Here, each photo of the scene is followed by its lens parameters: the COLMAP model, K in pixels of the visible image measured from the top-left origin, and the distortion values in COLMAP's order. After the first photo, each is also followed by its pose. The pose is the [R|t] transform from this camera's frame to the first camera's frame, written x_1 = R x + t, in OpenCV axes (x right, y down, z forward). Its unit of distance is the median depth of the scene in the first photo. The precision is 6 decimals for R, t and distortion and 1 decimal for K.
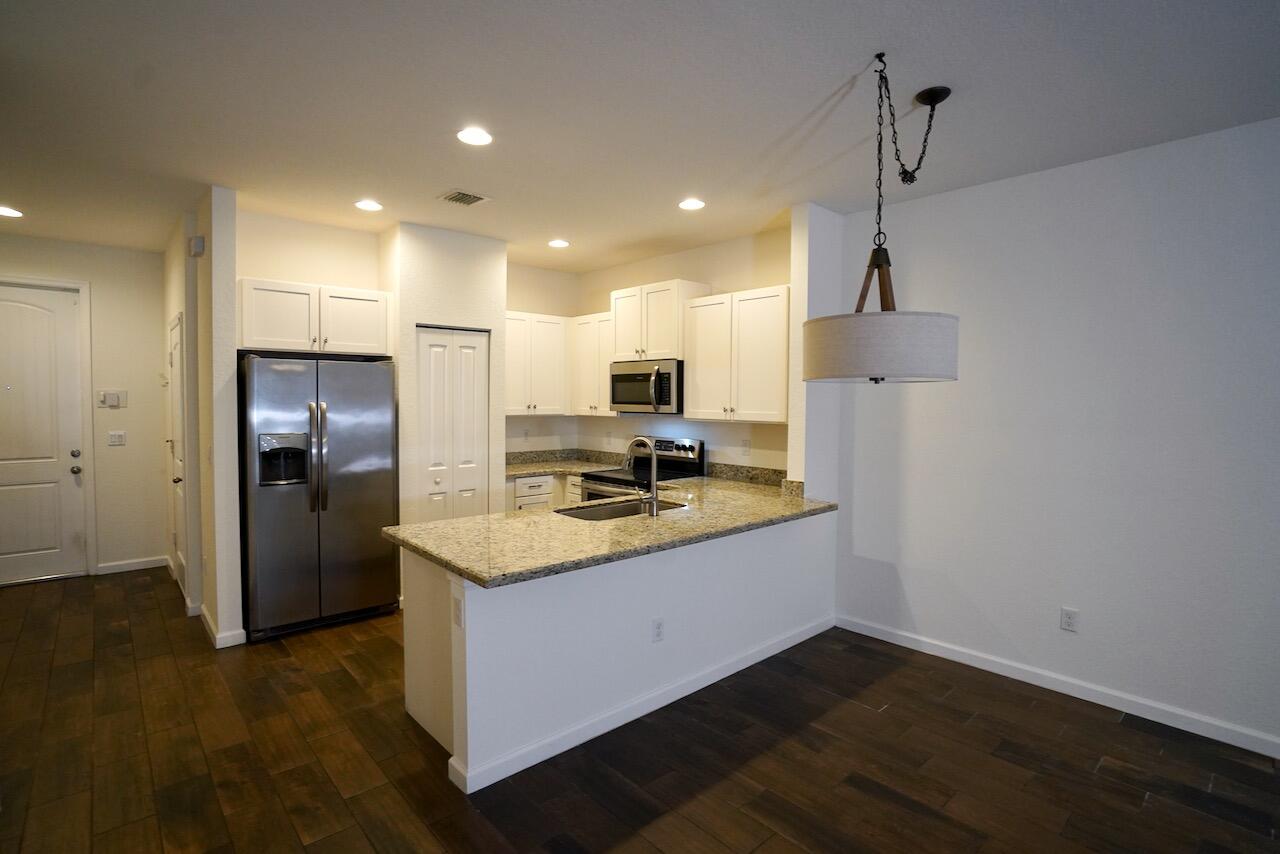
lens RADIAL K [[616.5, 0, 638.0], [0, 616.5, 424.2], [0, 0, 1]] dist [-0.001653, -0.000637]
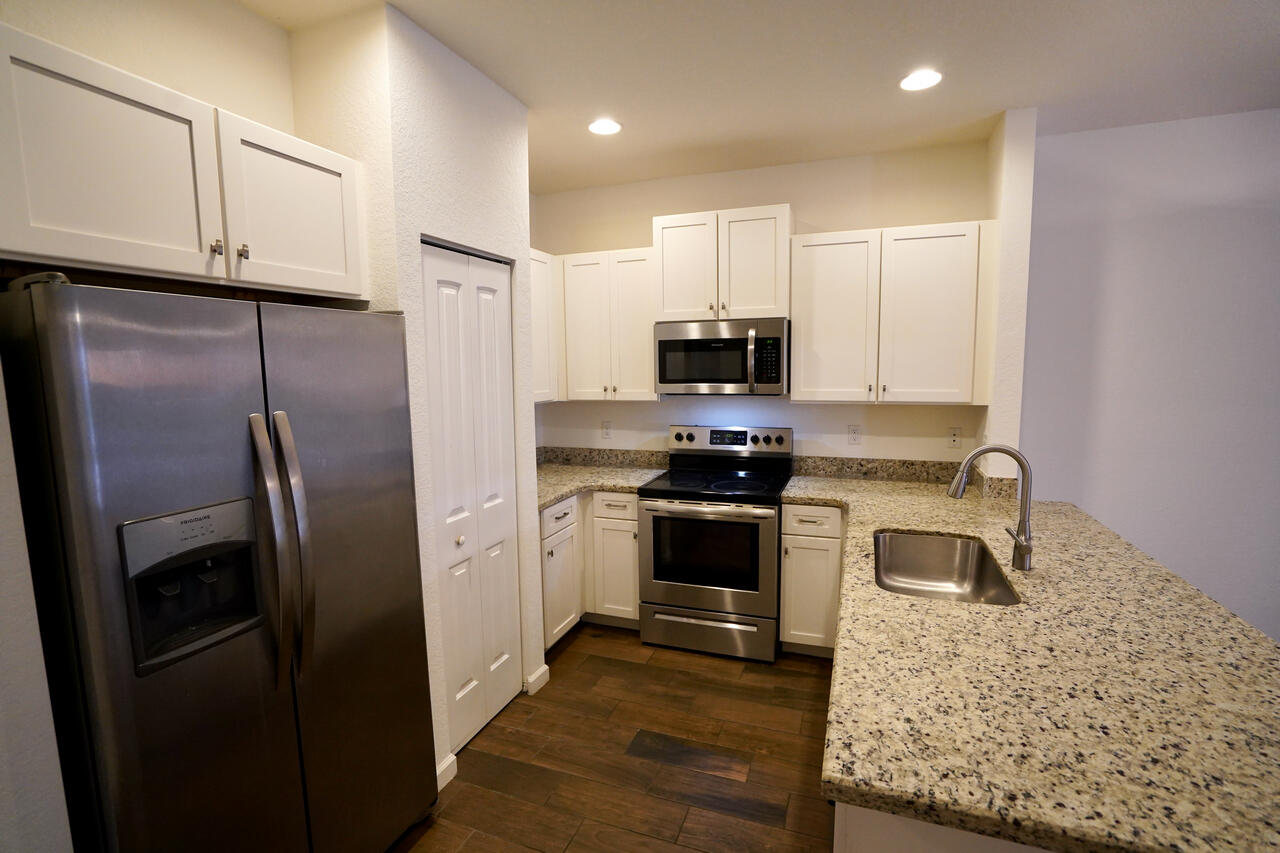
lens RADIAL K [[579.1, 0, 643.8], [0, 579.1, 426.5], [0, 0, 1]] dist [-0.005390, -0.000049]
pose [[0.883934, -0.067961, 0.462646, -0.391278], [0.037577, 0.996506, 0.074588, -0.036295], [-0.466099, -0.048546, 0.883400, 0.465511]]
